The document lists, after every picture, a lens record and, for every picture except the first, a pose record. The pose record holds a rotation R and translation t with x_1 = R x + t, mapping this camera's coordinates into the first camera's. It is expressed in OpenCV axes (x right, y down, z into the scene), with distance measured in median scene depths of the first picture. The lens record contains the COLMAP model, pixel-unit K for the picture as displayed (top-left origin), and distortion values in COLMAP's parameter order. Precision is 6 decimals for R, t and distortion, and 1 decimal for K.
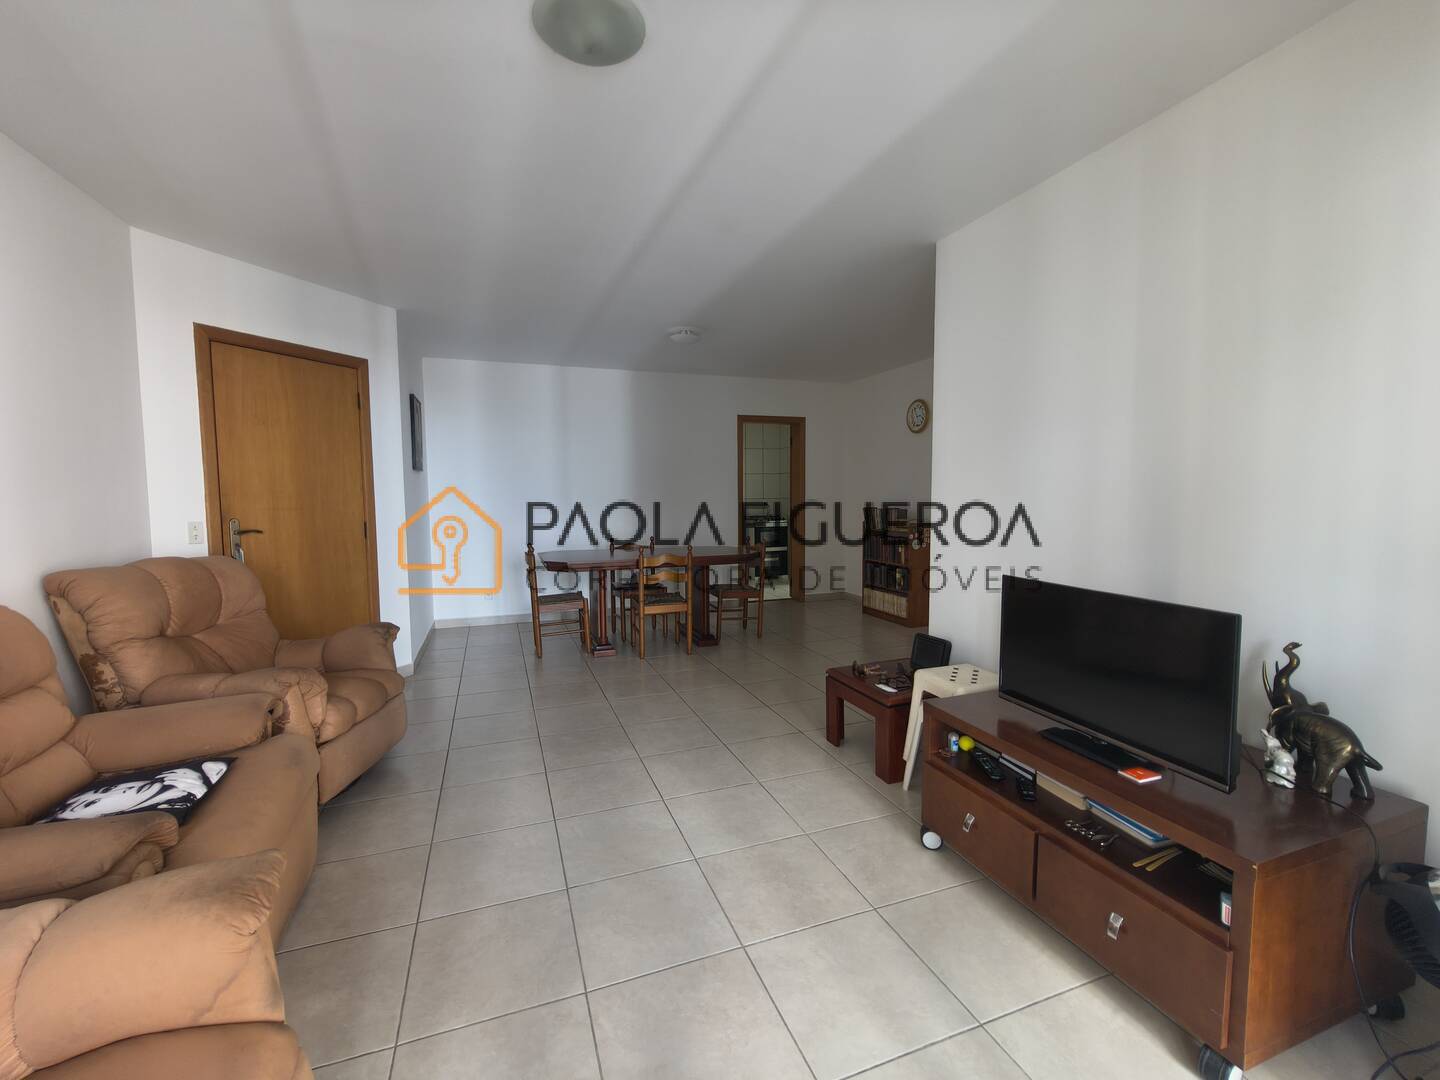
lens RADIAL K [[617.1, 0, 722.0], [0, 617.1, 538.0], [0, 0, 1]] dist [-0.001106, 0.000002]
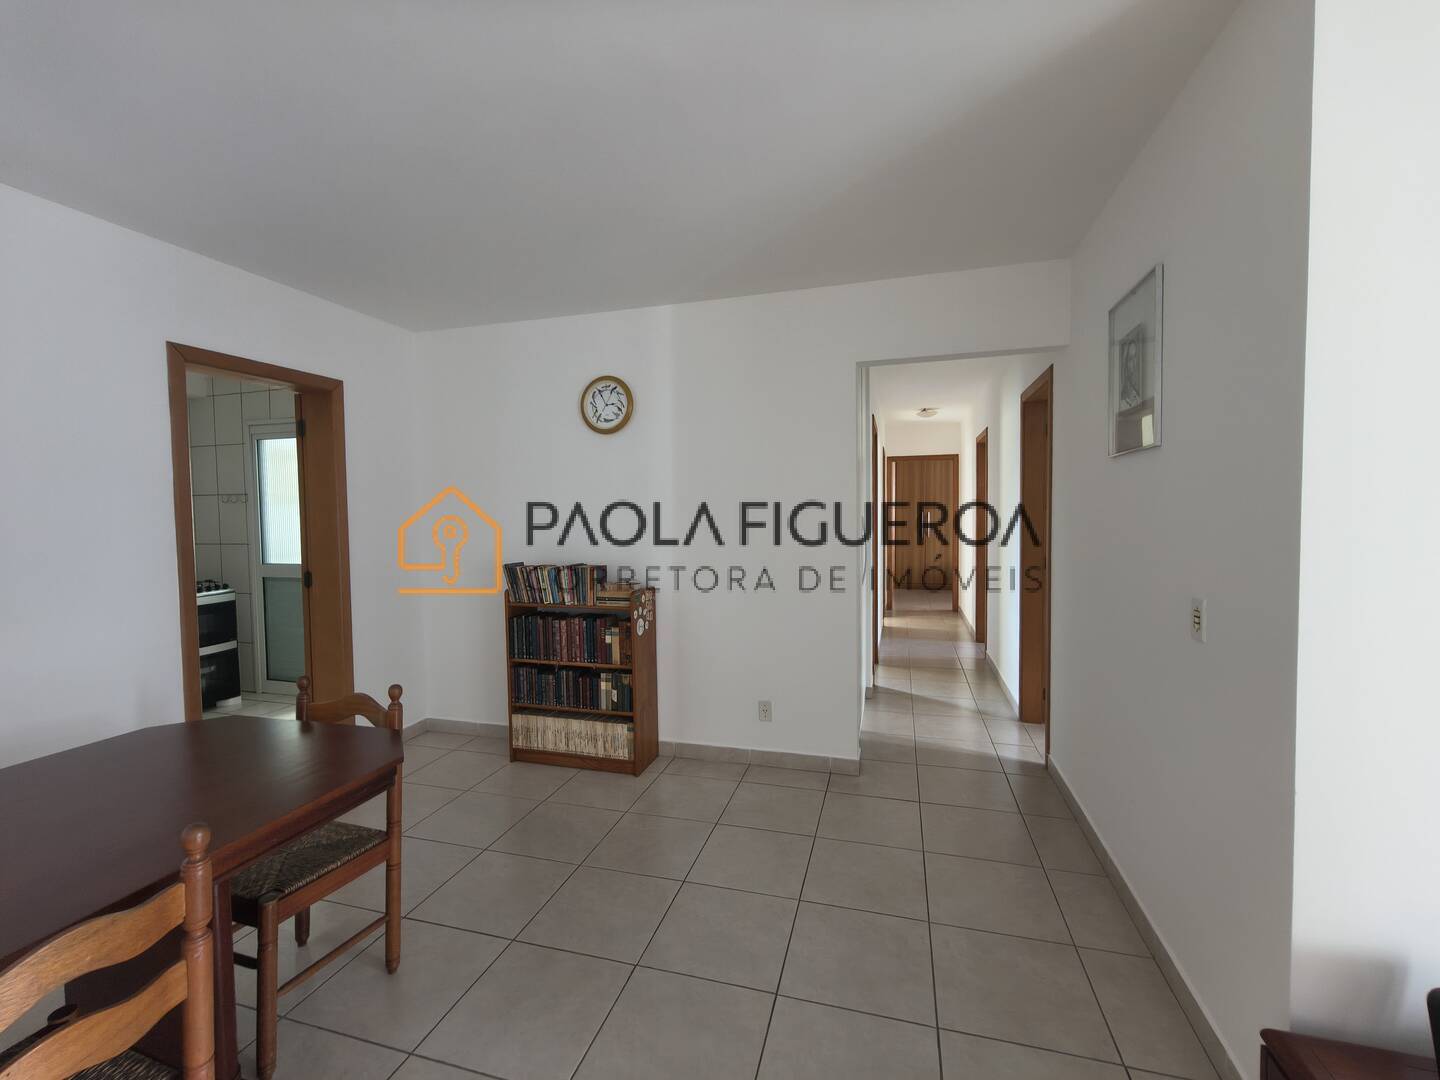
lens RADIAL K [[617.1, 0, 716.4], [0, 617.1, 542.6], [0, 0, 1]] dist [-0.001106, 0.000002]
pose [[0.596435, -0.036552, 0.801829, -0.092553], [0.063686, 0.997968, -0.001879, -0.058485], [-0.800131, 0.052186, 0.597551, 0.565851]]
